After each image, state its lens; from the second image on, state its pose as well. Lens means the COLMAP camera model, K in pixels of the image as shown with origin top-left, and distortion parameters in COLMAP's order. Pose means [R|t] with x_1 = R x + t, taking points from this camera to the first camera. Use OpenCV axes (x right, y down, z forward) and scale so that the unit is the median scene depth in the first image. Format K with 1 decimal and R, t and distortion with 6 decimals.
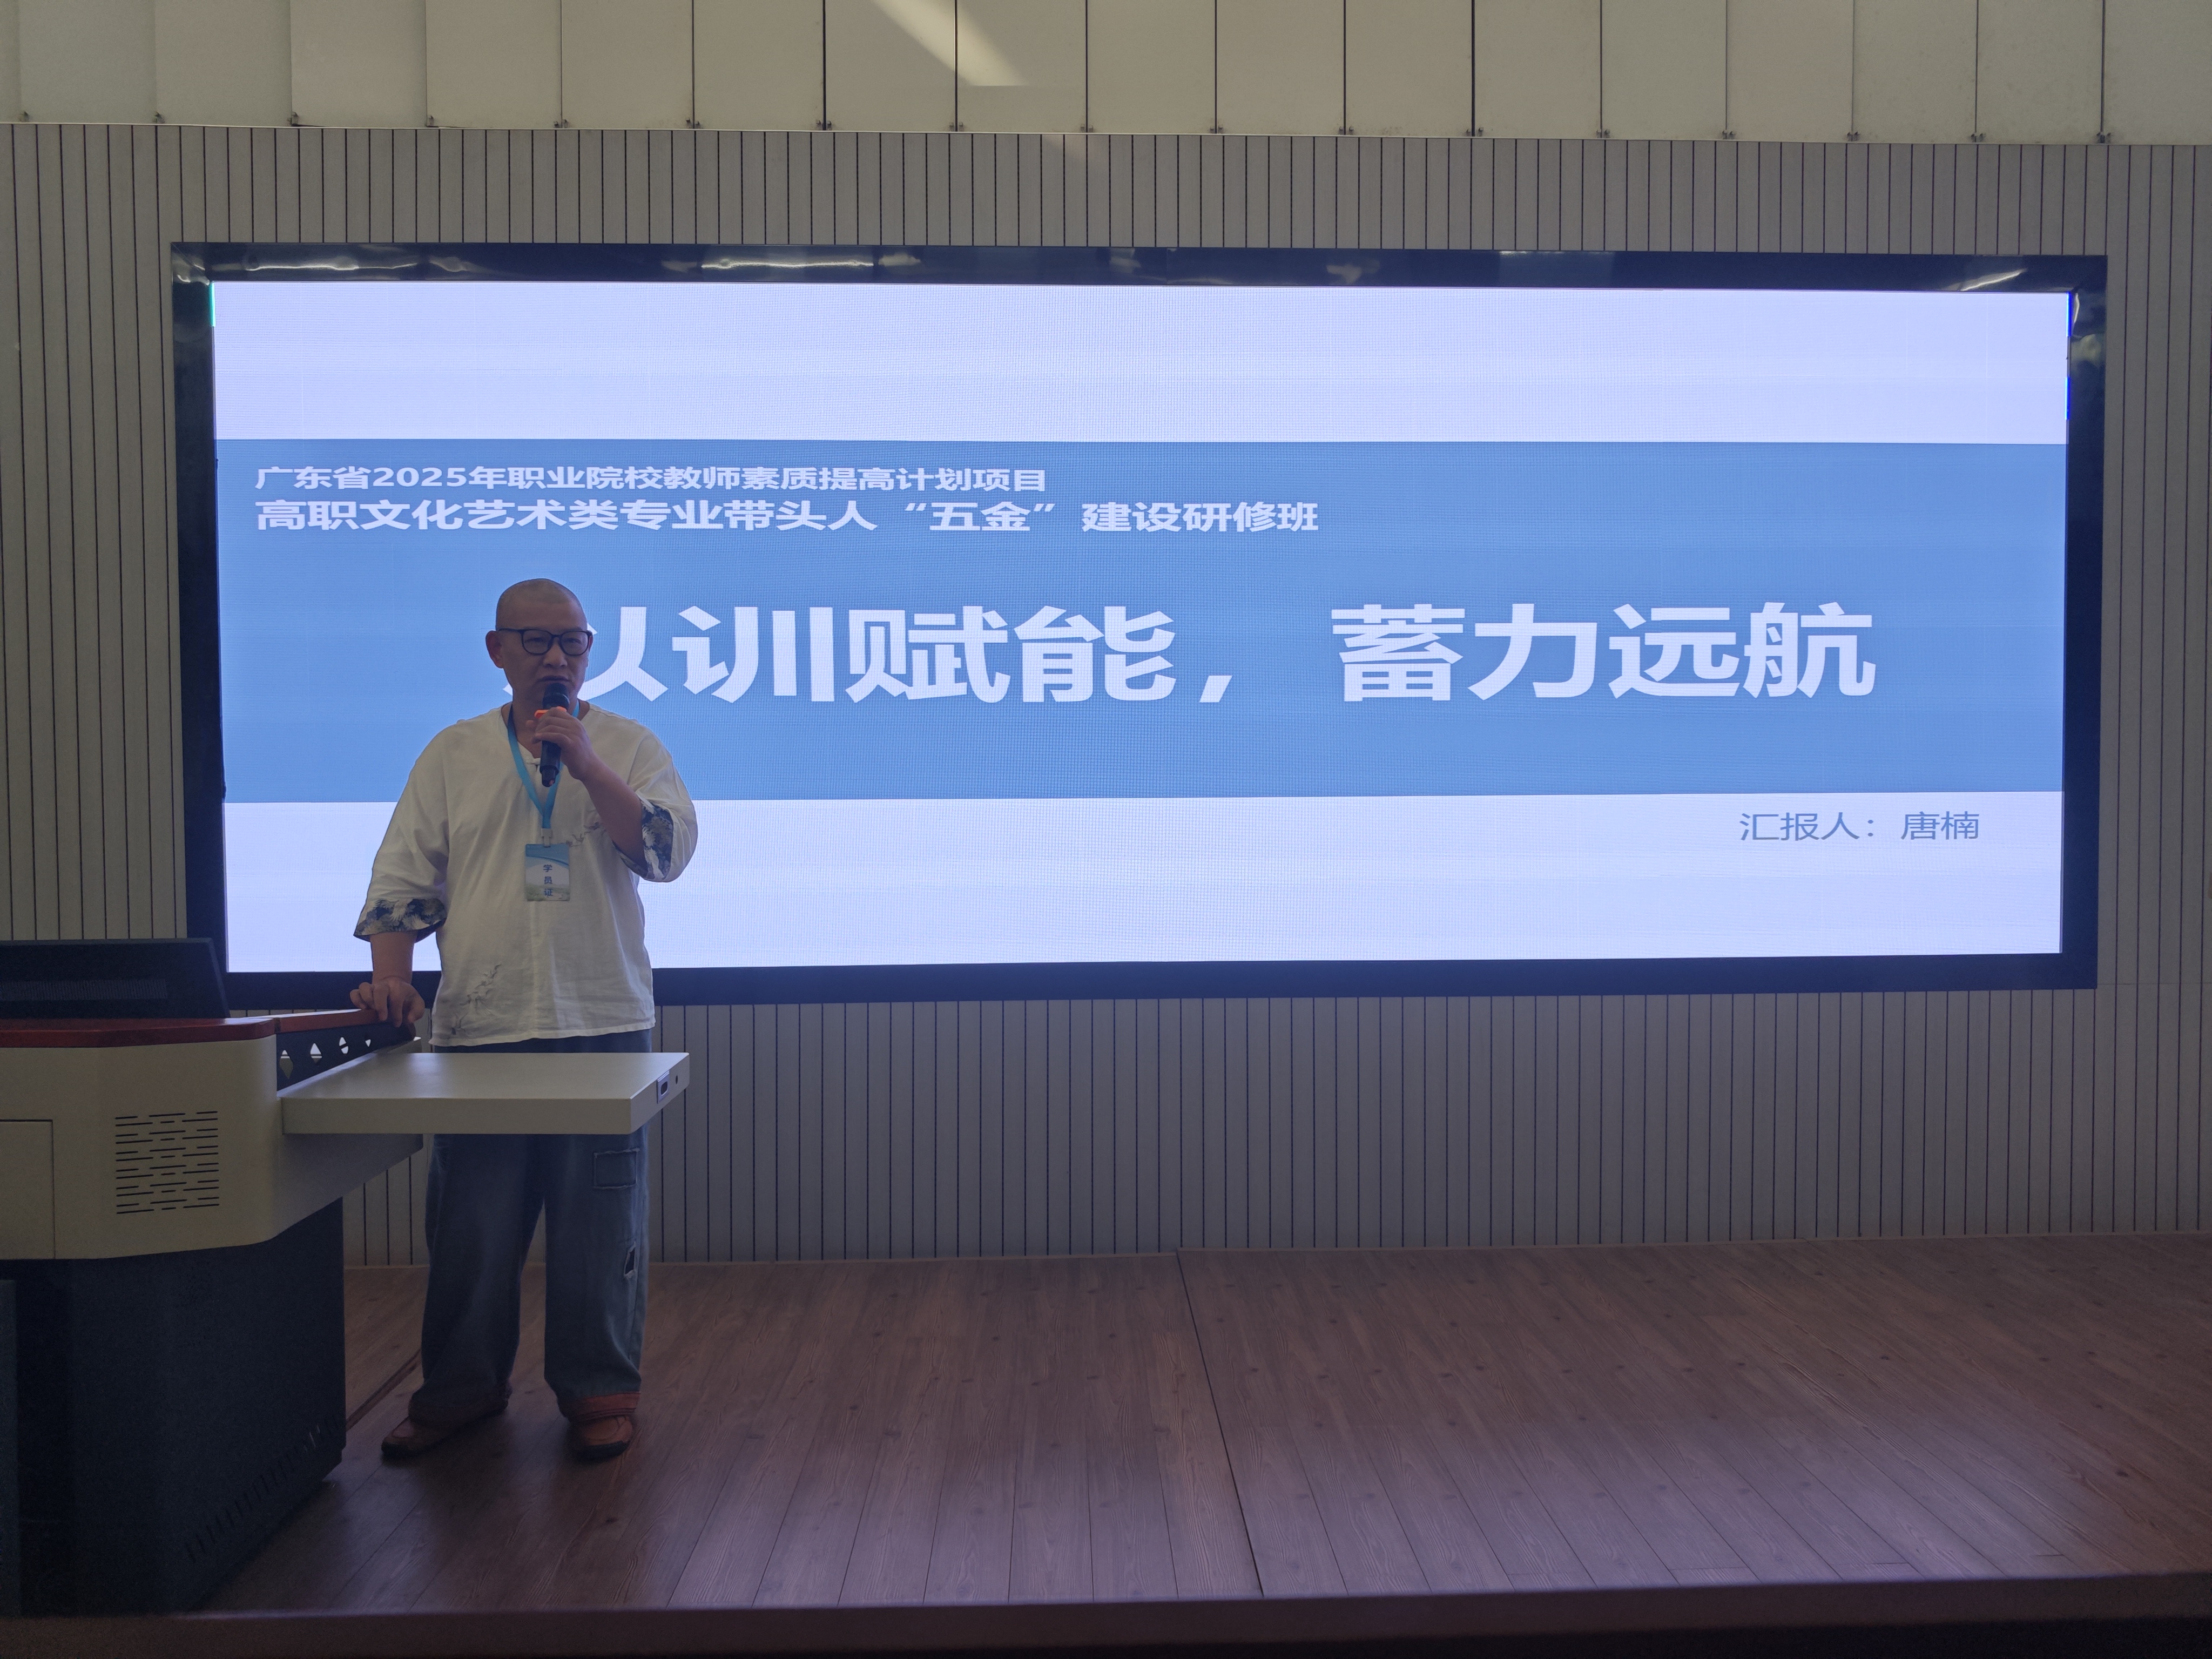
lens RADIAL K [[1499.4, 0, 1103.9], [0, 1499.4, 819.9], [0, 0, 1]] dist [-0.031484, 0.029005]
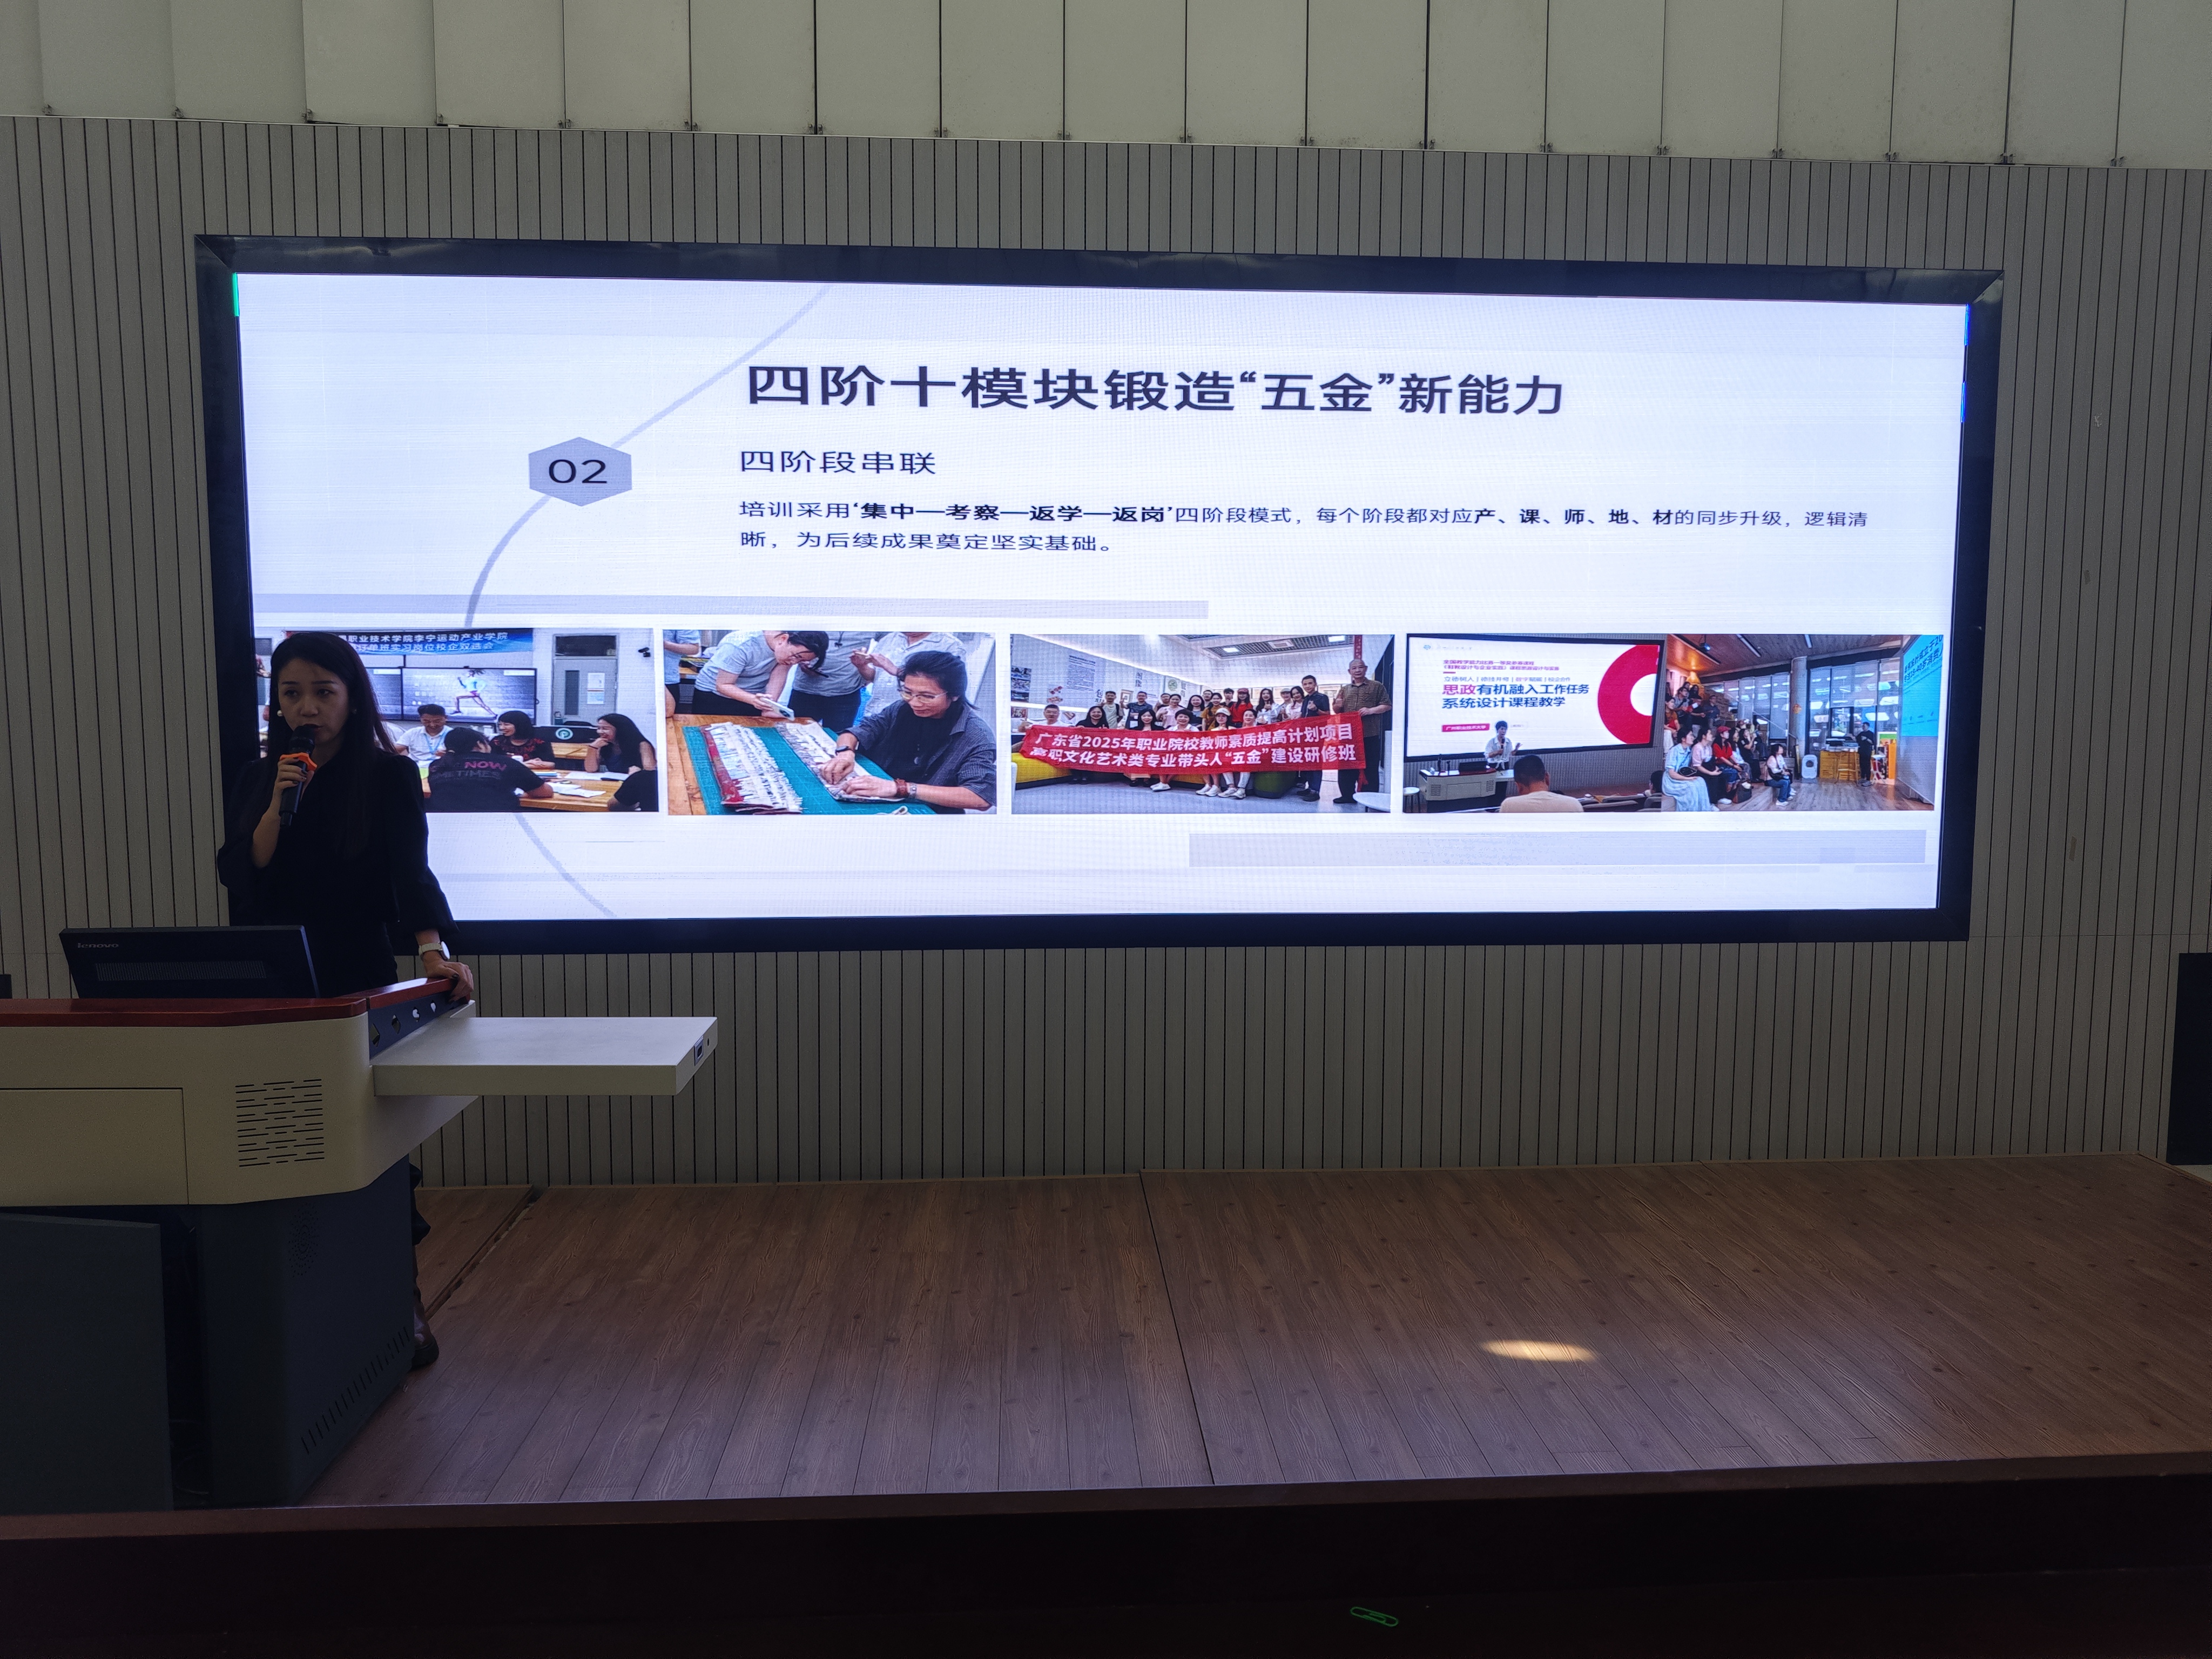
lens RADIAL K [[1489.7, 0, 1107.6], [0, 1489.7, 813.8], [0, 0, 1]] dist [-0.003874, -0.005433]
pose [[0.999617, 0.005033, 0.027211, -0.006881], [-0.006730, 0.998014, 0.062634, -0.048154], [-0.026842, -0.062793, 0.997666, -0.089989]]
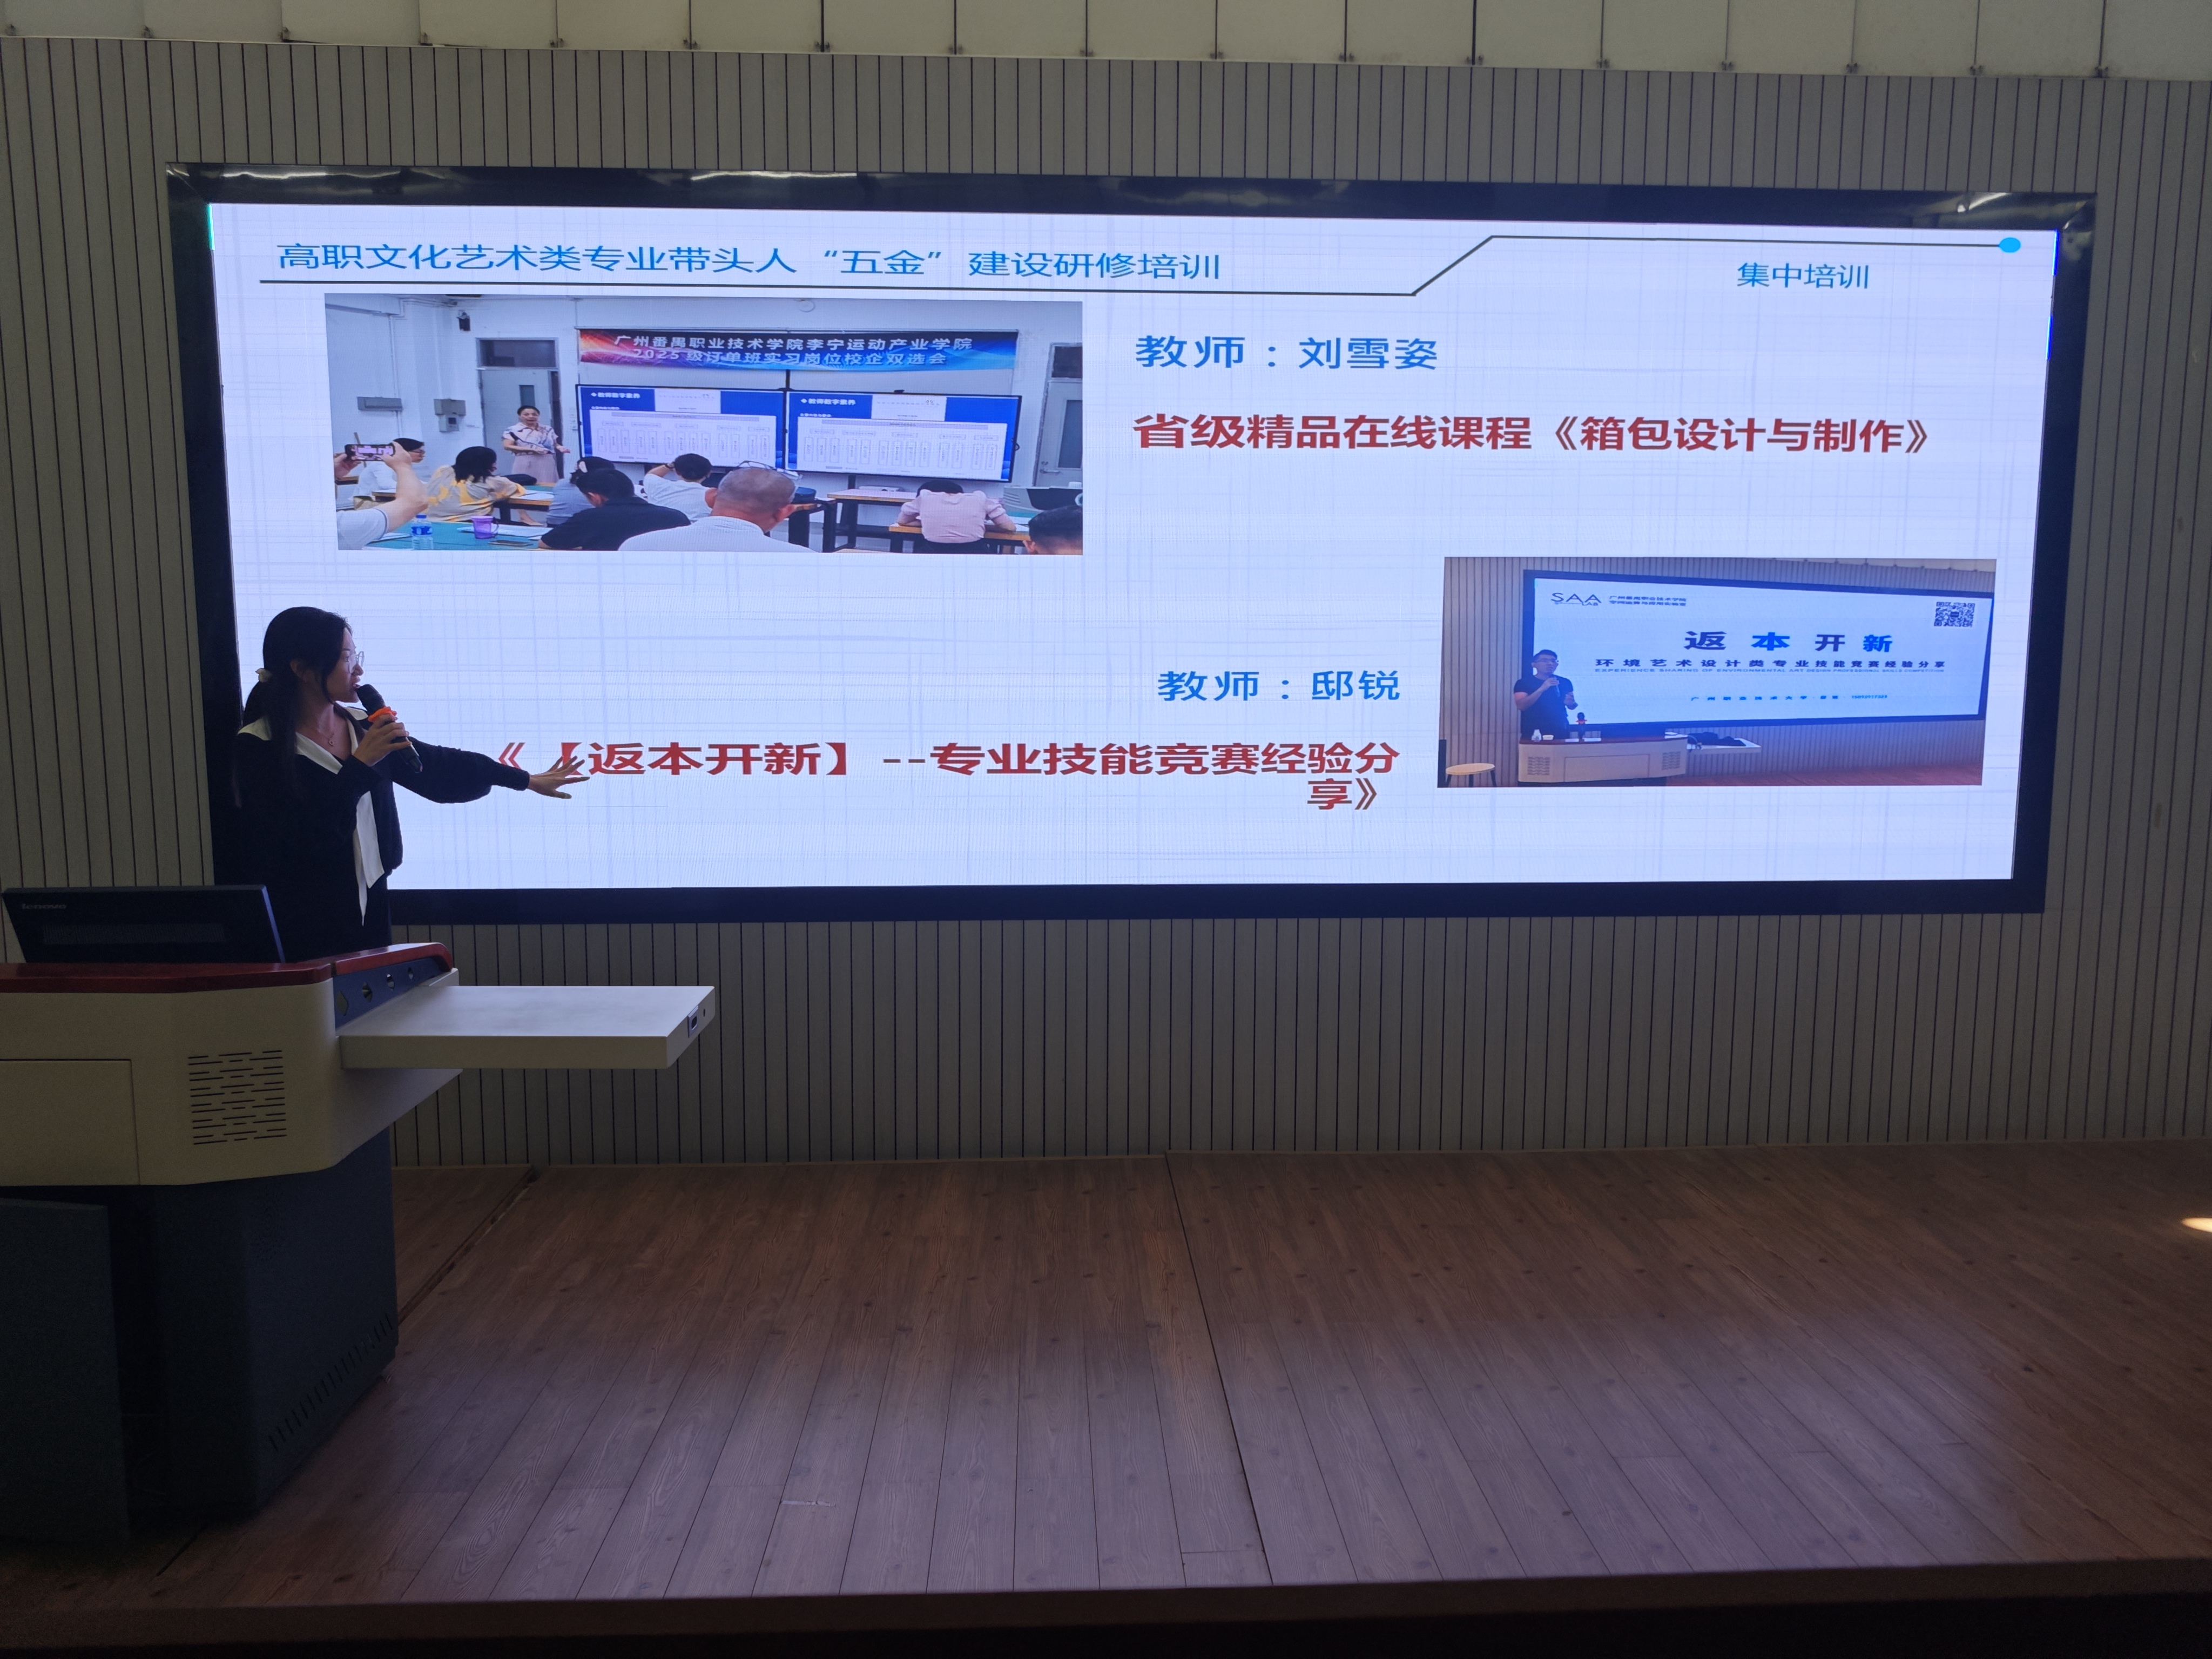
lens RADIAL K [[1489.9, 0, 1106.0], [0, 1489.9, 829.5], [0, 0, 1]] dist [-0.005282, 0.000044]
pose [[0.999917, 0.005234, 0.011756, -0.007437], [-0.006219, 0.996329, 0.085376, -0.031782], [-0.011266, -0.085442, 0.996279, -0.034758]]
